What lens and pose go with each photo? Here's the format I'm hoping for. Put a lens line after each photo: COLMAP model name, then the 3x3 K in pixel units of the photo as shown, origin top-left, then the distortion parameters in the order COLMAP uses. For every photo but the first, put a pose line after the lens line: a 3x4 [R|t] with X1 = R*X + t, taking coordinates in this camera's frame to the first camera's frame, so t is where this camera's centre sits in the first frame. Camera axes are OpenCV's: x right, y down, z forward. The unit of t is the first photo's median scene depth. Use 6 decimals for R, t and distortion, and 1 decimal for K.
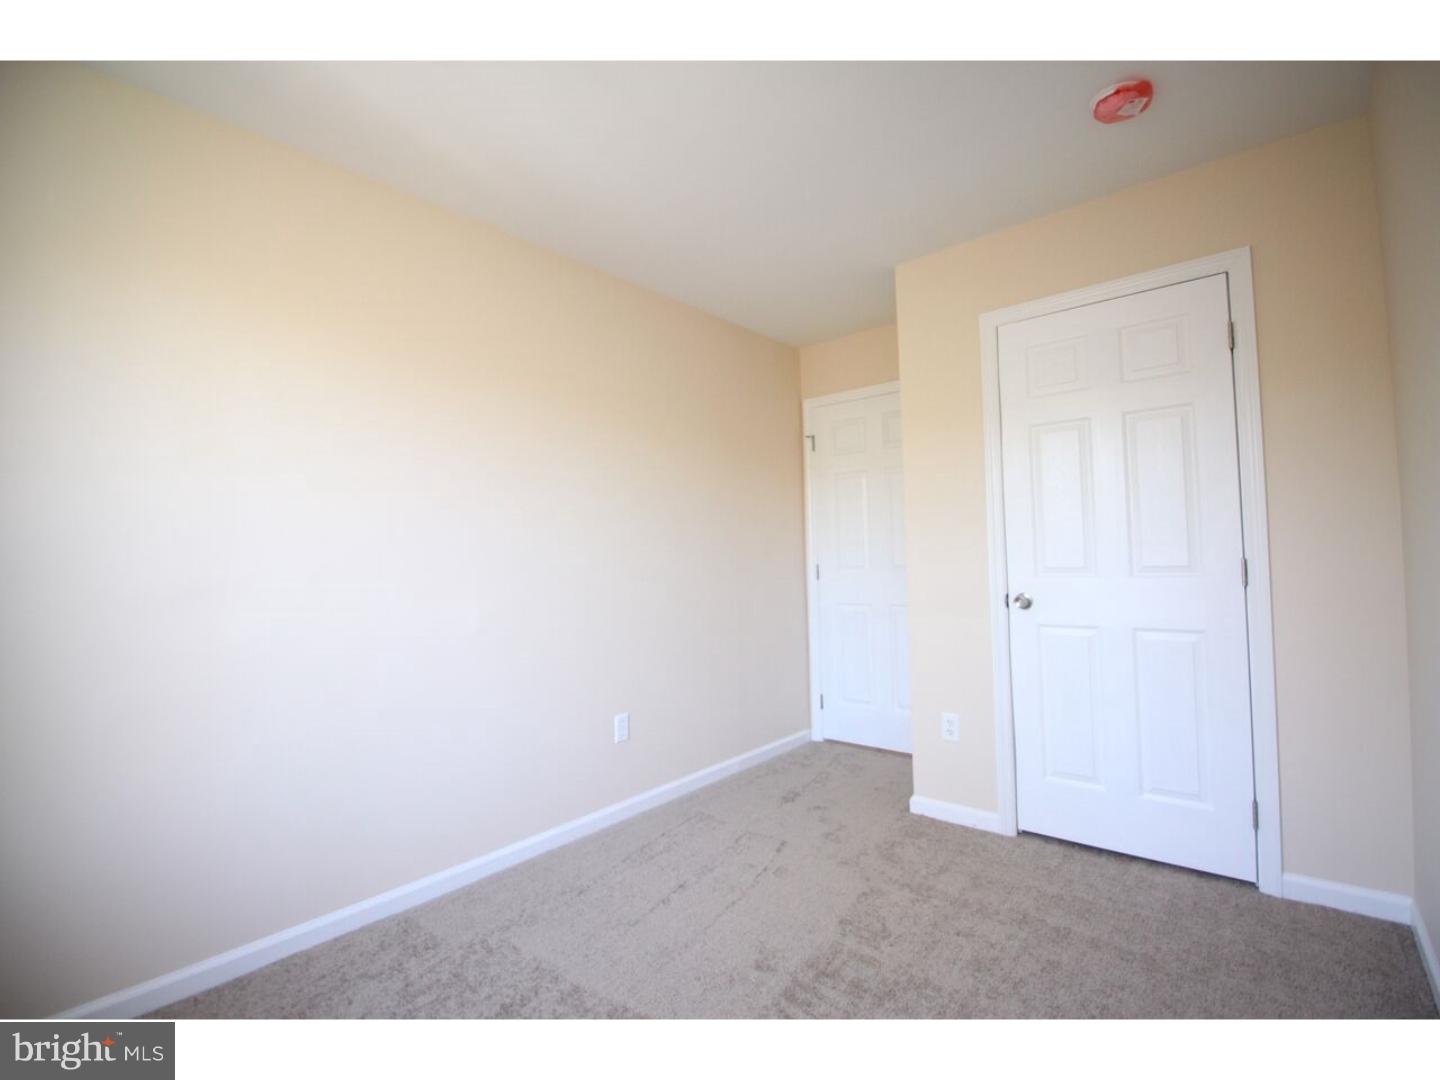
lens RADIAL K [[671.8, 0, 711.2], [0, 671.8, 539.2], [0, 0, 1]] dist [-0.000562, -0.000625]
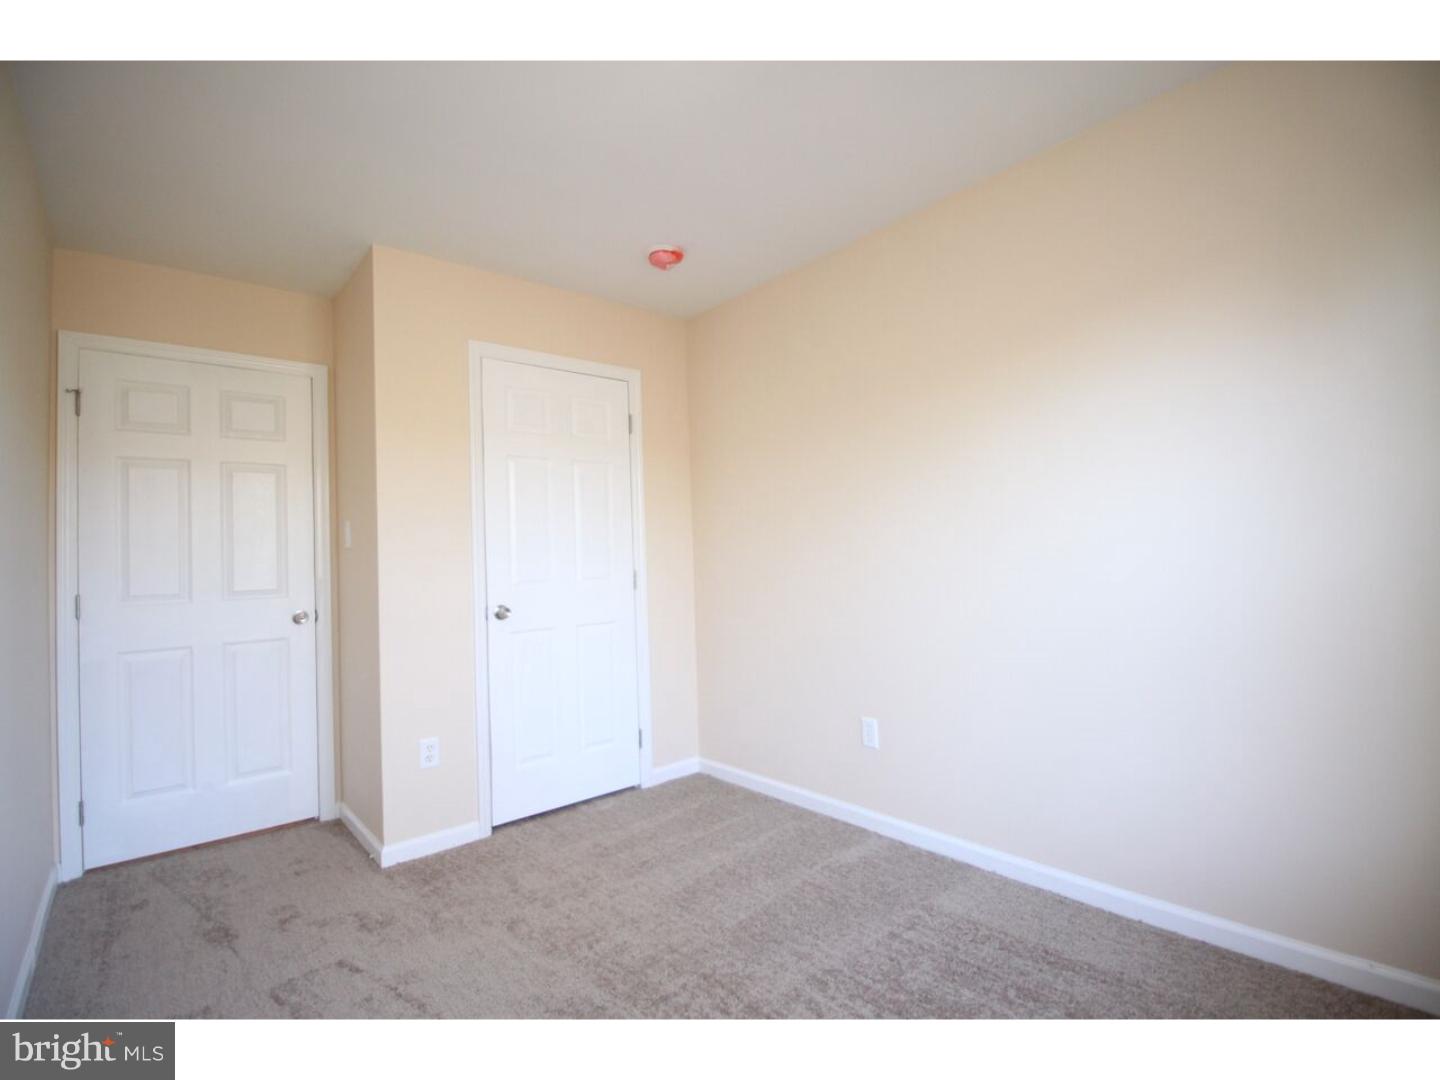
lens RADIAL K [[671.8, 0, 711.2], [0, 671.8, 539.2], [0, 0, 1]] dist [-0.000562, -0.000625]
pose [[0.167540, 0.045027, 0.984837, -0.550306], [0.000346, 0.998954, -0.045731, 0.021296], [-0.985865, 0.008002, 0.167349, 0.461530]]
